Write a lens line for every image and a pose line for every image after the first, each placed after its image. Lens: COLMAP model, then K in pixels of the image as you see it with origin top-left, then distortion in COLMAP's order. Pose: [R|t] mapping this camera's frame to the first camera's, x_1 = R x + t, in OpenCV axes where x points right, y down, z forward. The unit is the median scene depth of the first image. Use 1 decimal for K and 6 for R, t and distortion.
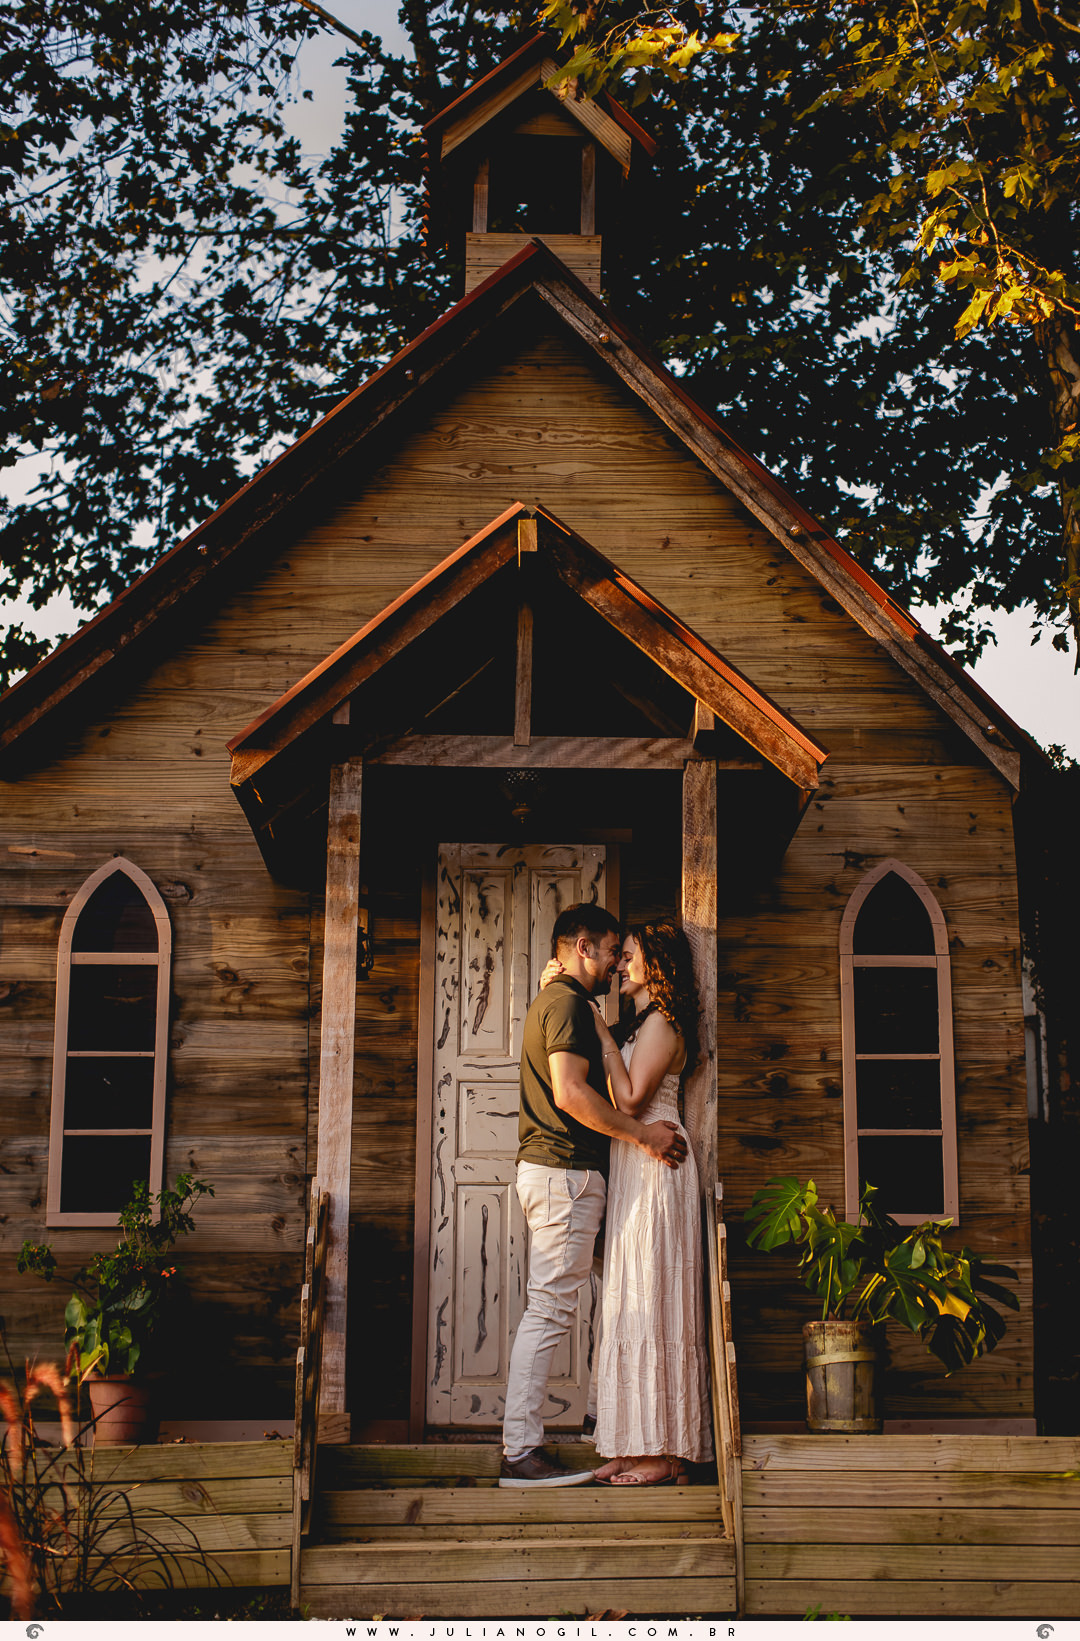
lens RADIAL K [[2403.0, 0, 561.5], [0, 2403.0, 819.6], [0, 0, 1]] dist [0.026767, -0.006687]
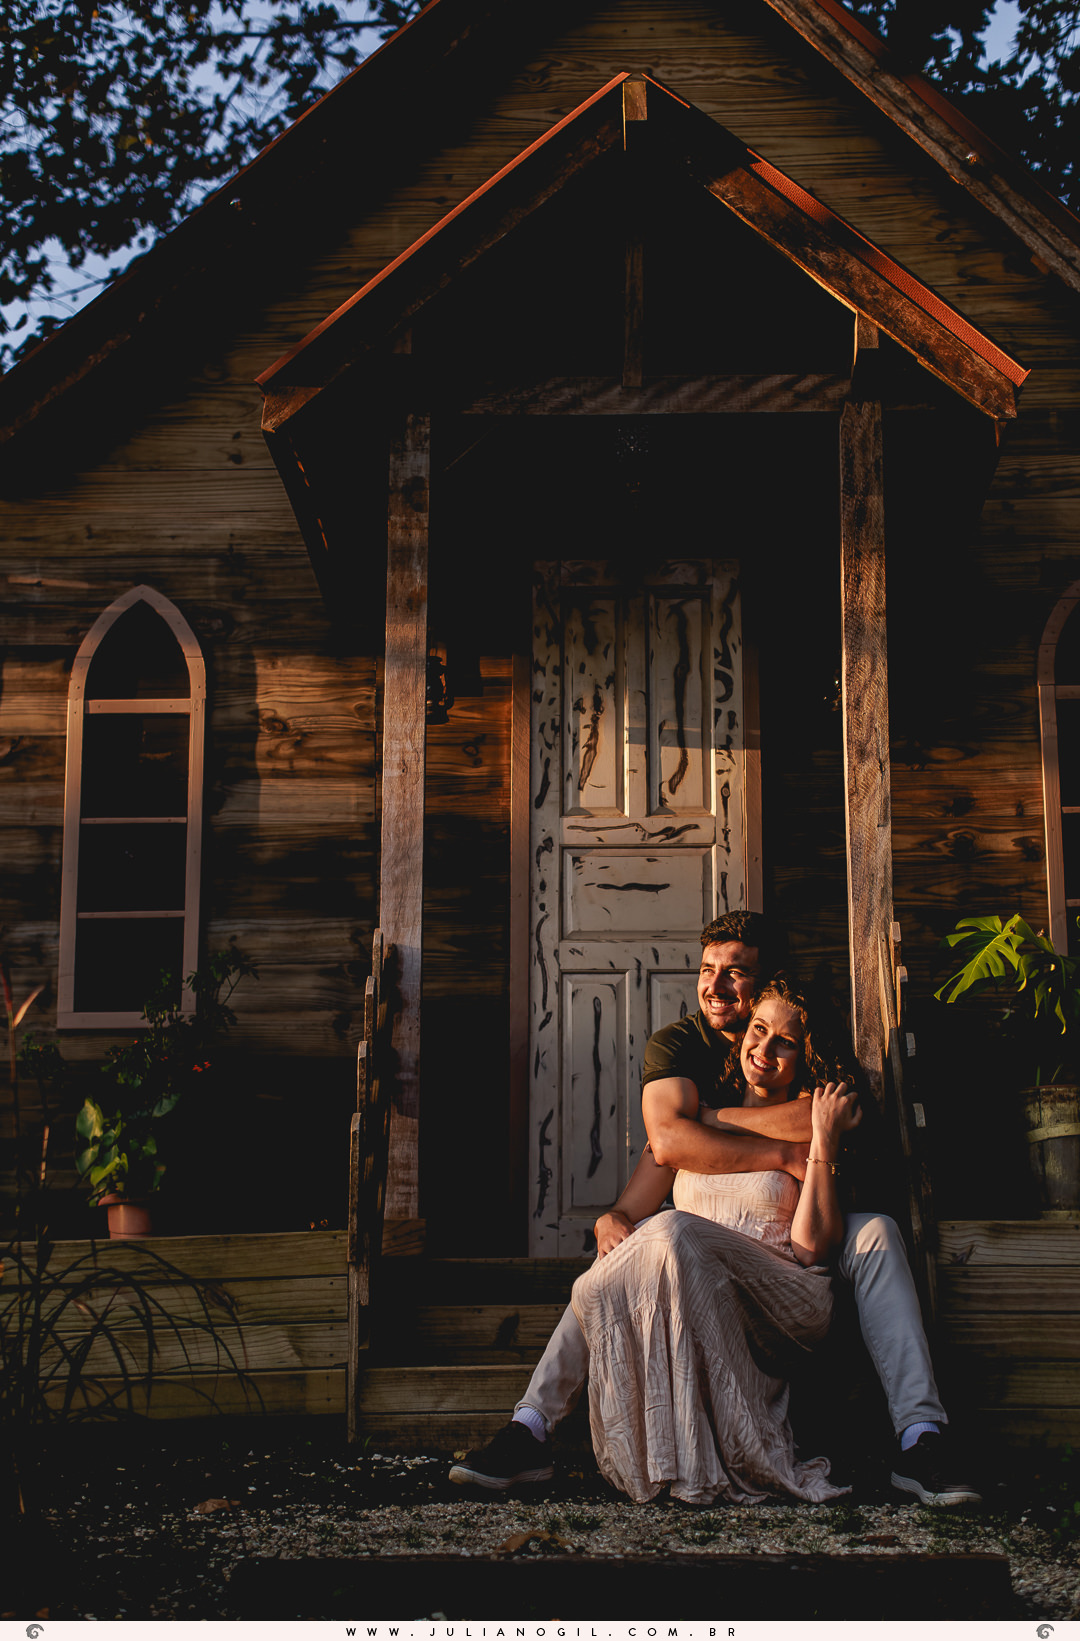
lens RADIAL K [[2489.4, 0, 539.2], [0, 2489.4, 858.7], [0, 0, 1]] dist [0.010519, 0.071121]
pose [[0.998070, -0.017046, -0.059714, -0.000823], [0.016942, 0.999854, -0.002251, 0.114632], [0.059744, 0.001235, 0.998213, 0.169978]]
